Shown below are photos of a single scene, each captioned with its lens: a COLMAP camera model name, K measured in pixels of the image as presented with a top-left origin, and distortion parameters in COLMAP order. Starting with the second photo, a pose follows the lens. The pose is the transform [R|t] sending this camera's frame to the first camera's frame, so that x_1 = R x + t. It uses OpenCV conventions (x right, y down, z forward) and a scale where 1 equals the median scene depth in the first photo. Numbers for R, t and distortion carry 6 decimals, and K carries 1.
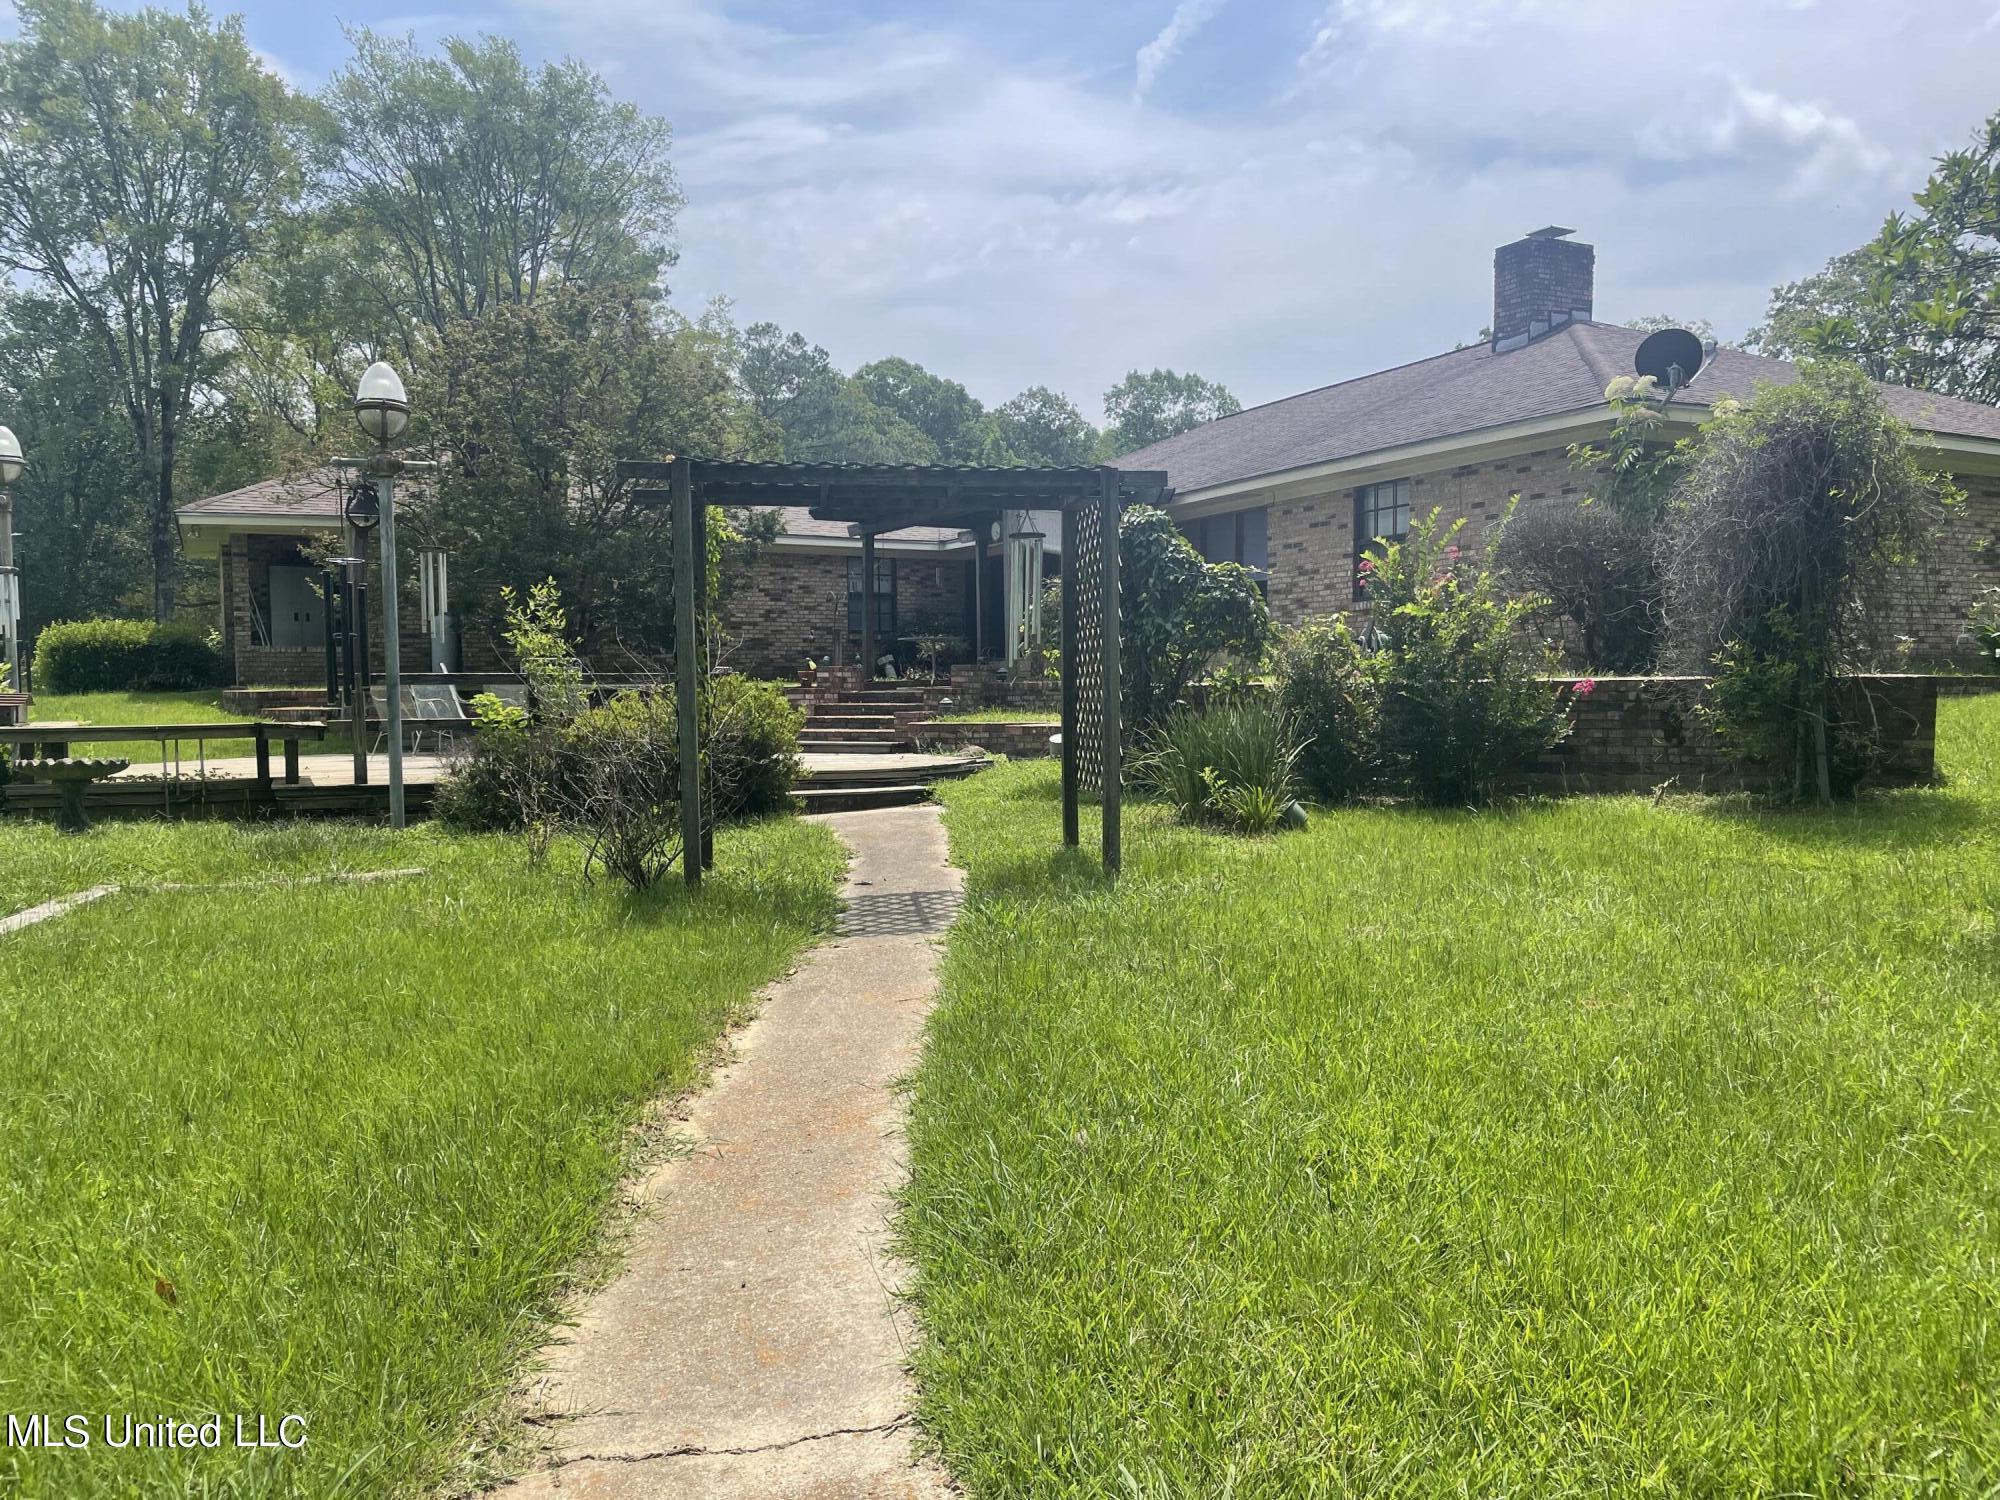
lens RADIAL K [[1513.7, 0, 1000.0], [0, 1513.7, 750.0], [0, 0, 1]] dist [0.002554, 0.000320]
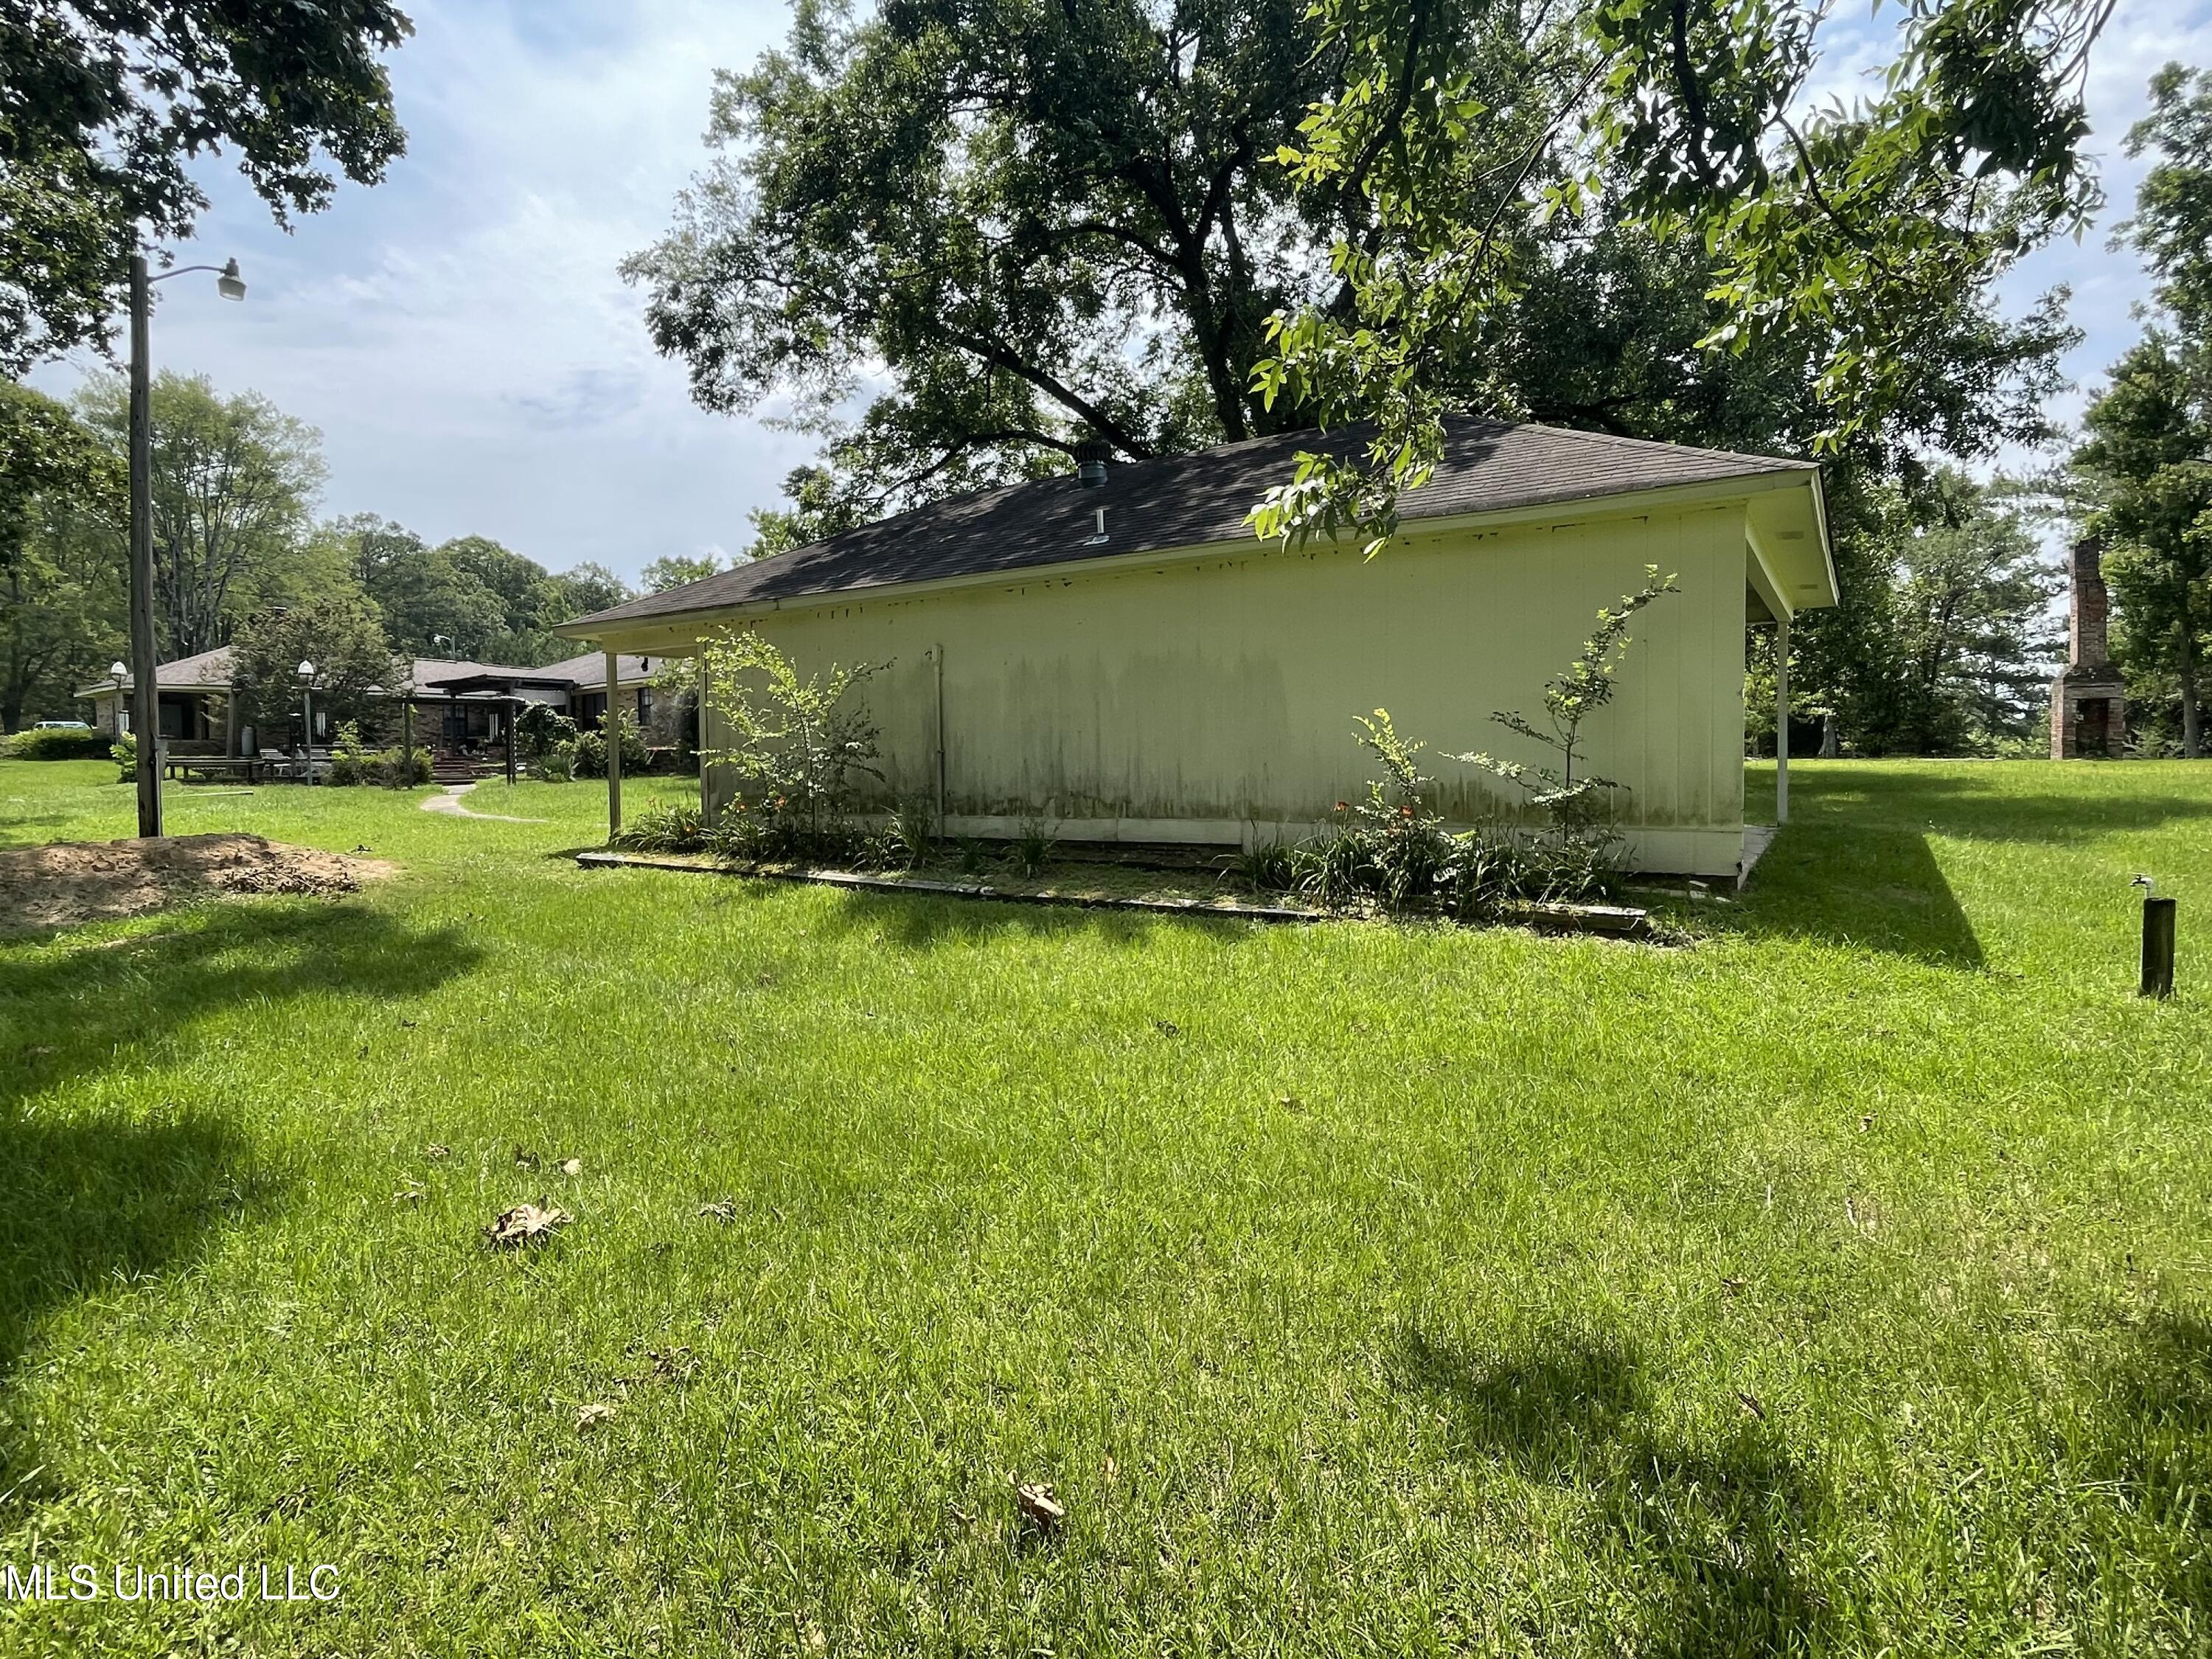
lens RADIAL K [[1169.8, 0, 1106.5], [0, 1169.8, 791.7], [0, 0, 1]] dist [-0.000403, -0.000051]
pose [[0.911894, -0.007217, 0.410362, 0.021441], [0.020378, 0.999408, -0.027706, 0.019248], [-0.409920, 0.033628, 0.911502, -0.252833]]
